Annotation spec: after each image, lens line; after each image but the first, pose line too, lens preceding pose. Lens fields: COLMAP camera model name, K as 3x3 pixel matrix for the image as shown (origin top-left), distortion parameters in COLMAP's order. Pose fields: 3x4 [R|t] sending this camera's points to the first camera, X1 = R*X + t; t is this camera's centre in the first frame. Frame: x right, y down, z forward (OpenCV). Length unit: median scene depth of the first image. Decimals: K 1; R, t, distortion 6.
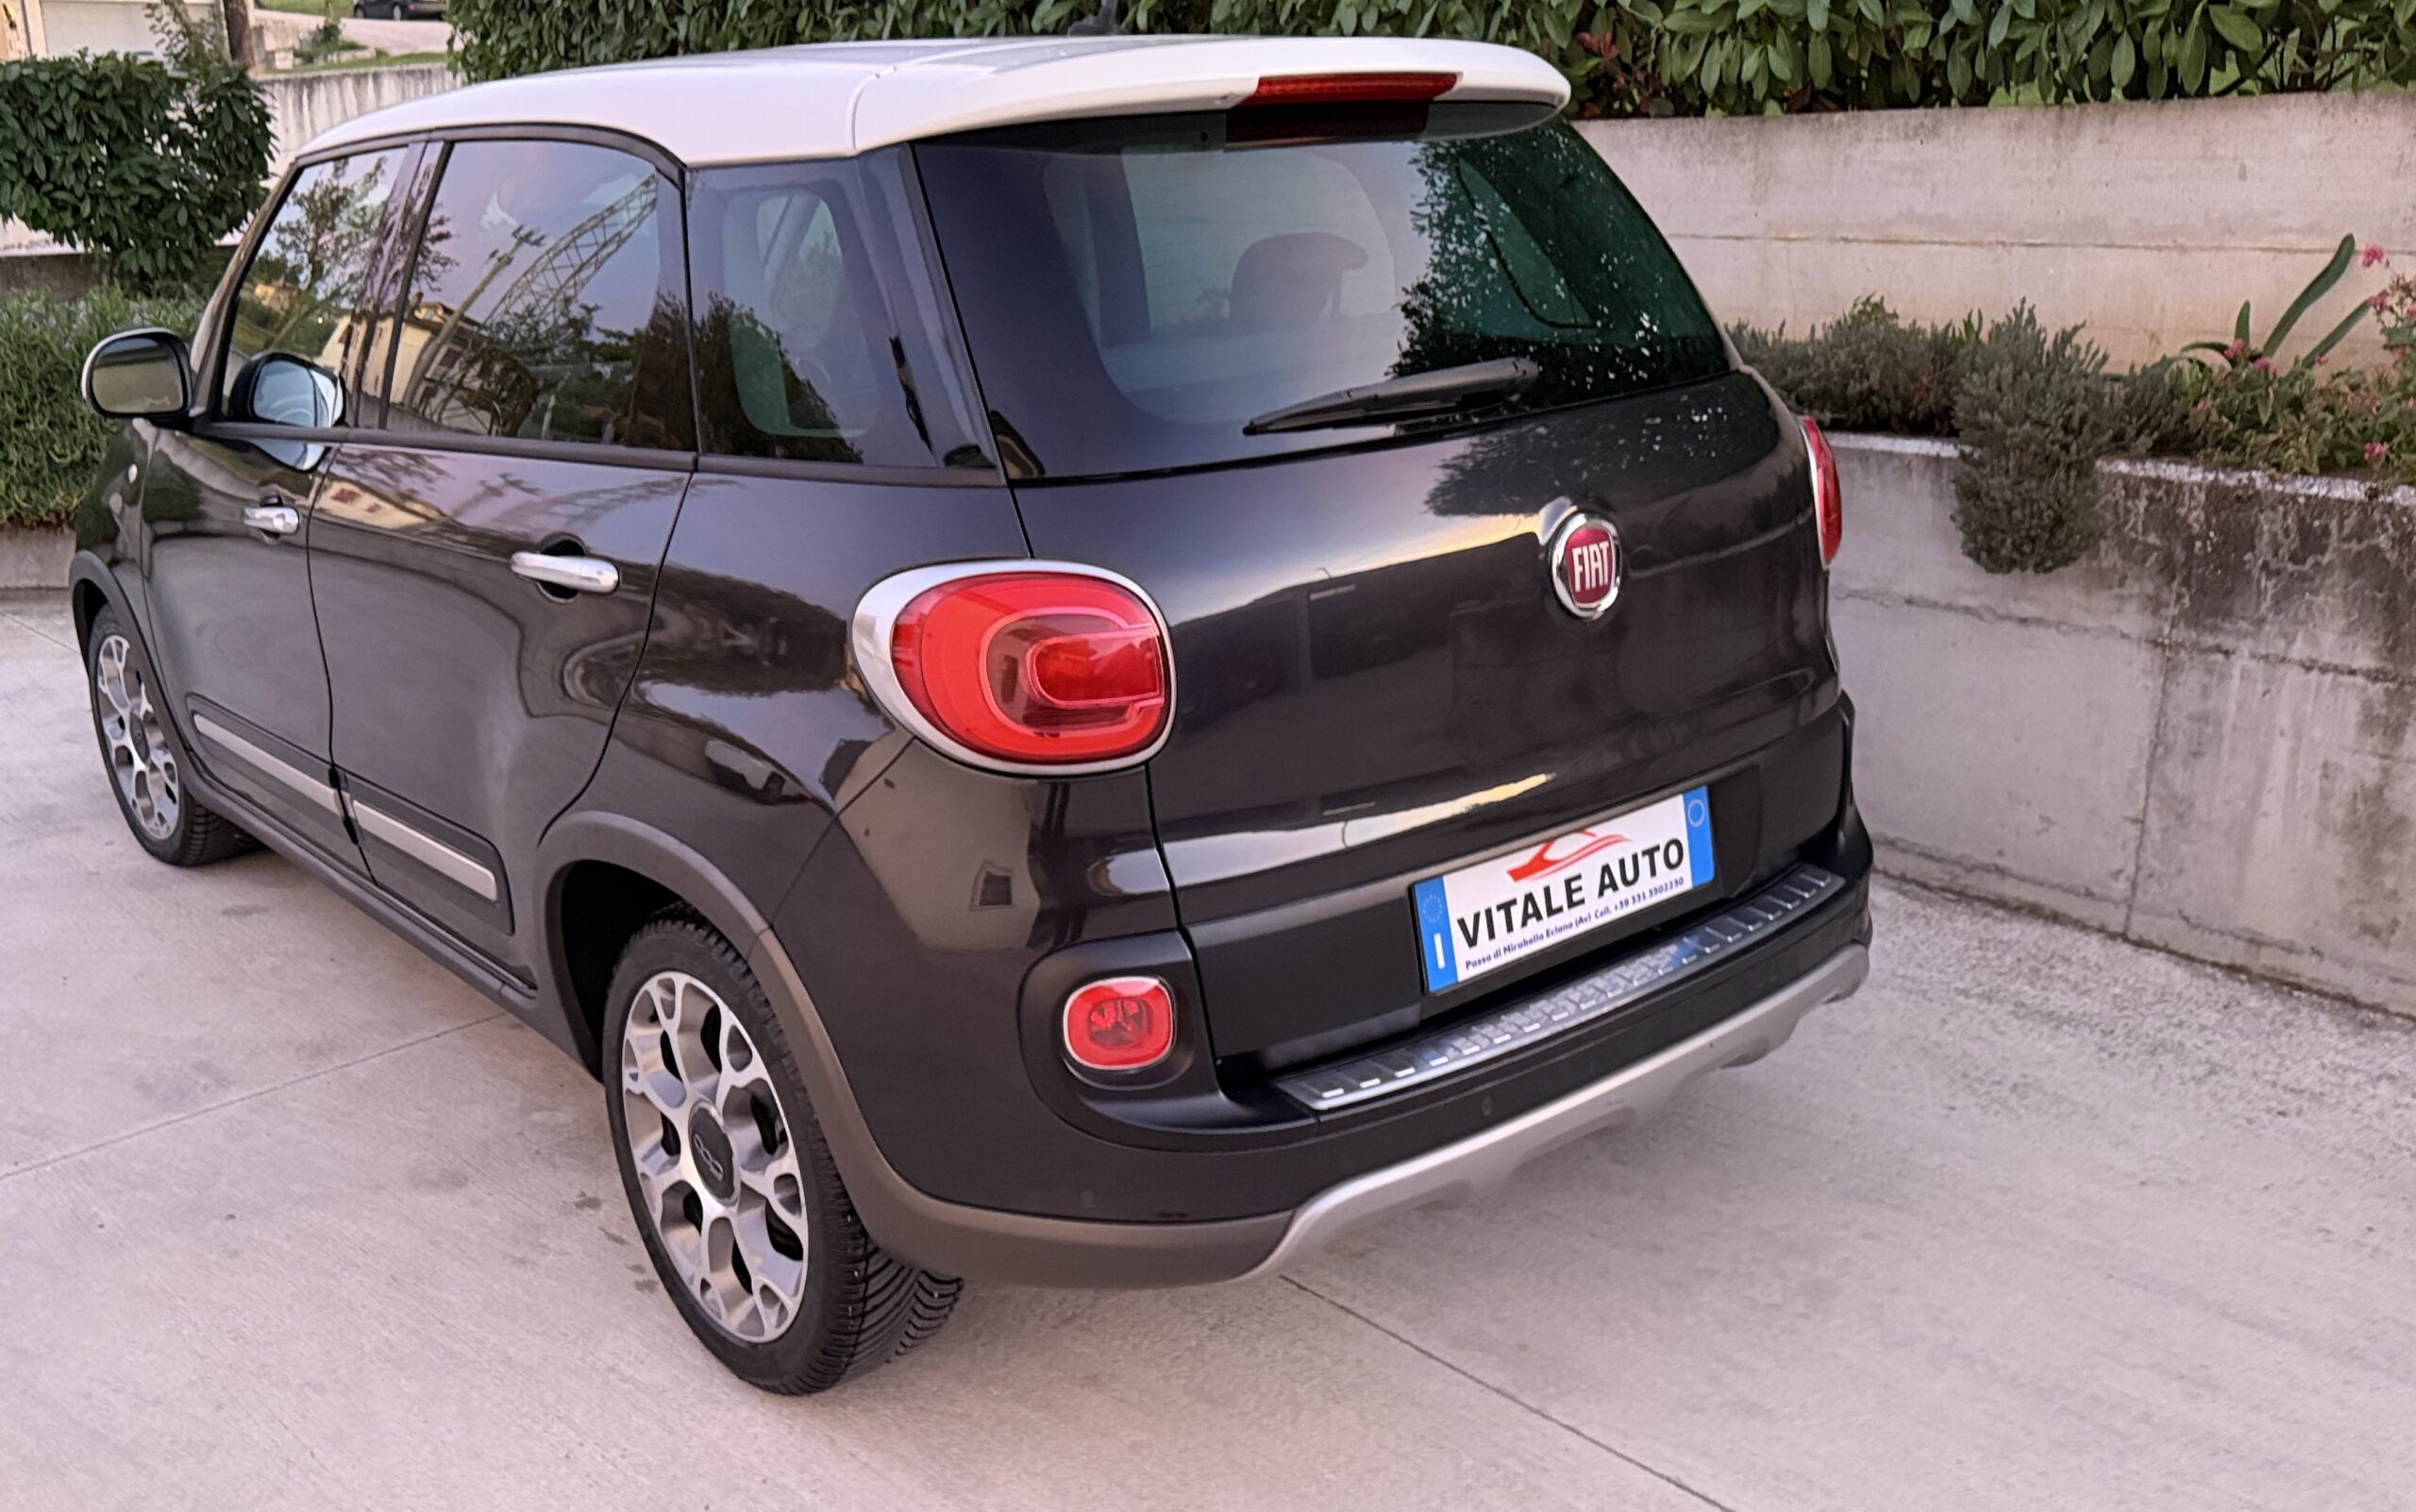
lens RADIAL K [[1970.8, 0, 1206.7], [0, 1970.8, 760.8], [0, 0, 1]] dist [0.012499, -0.000496]
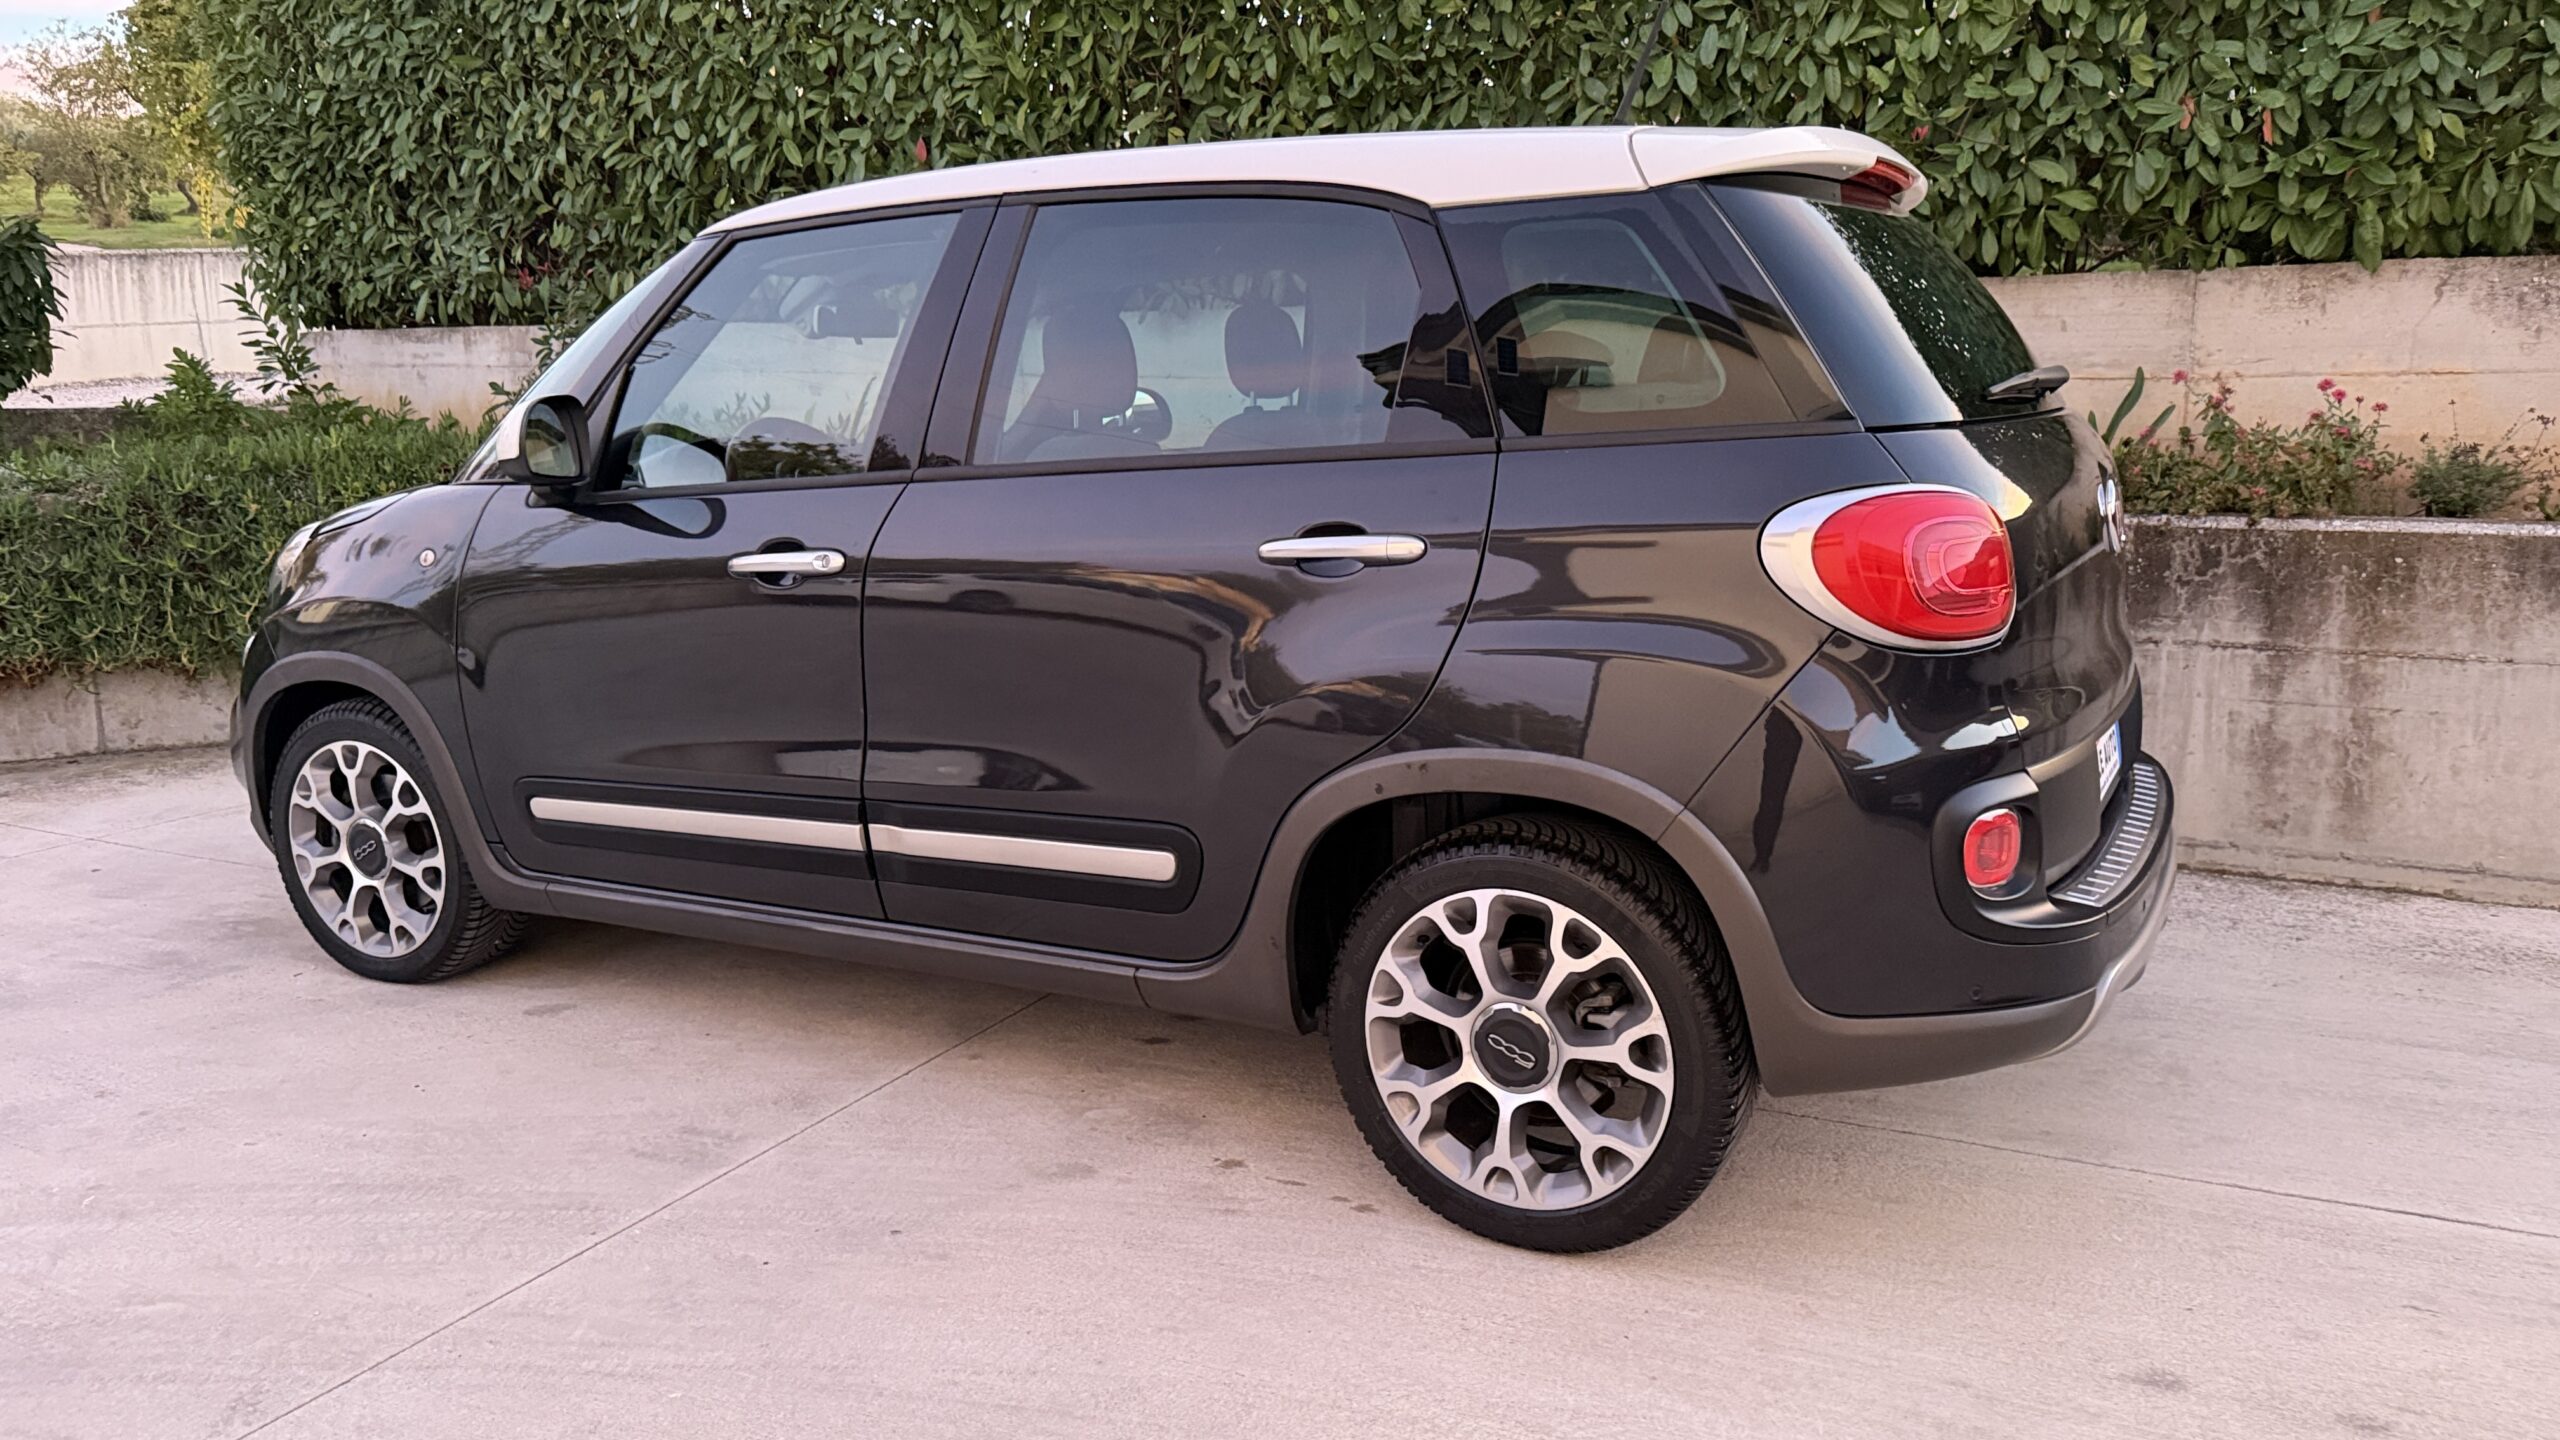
lens RADIAL K [[1791.6, 0, 1297.5], [0, 1791.6, 771.5], [0, 0, 1]] dist [0.001857, -0.002671]
pose [[0.921404, -0.061560, 0.383699, -0.579887], [0.102564, 0.990887, -0.087317, 0.090730], [-0.374827, 0.119808, 0.919321, 0.058867]]
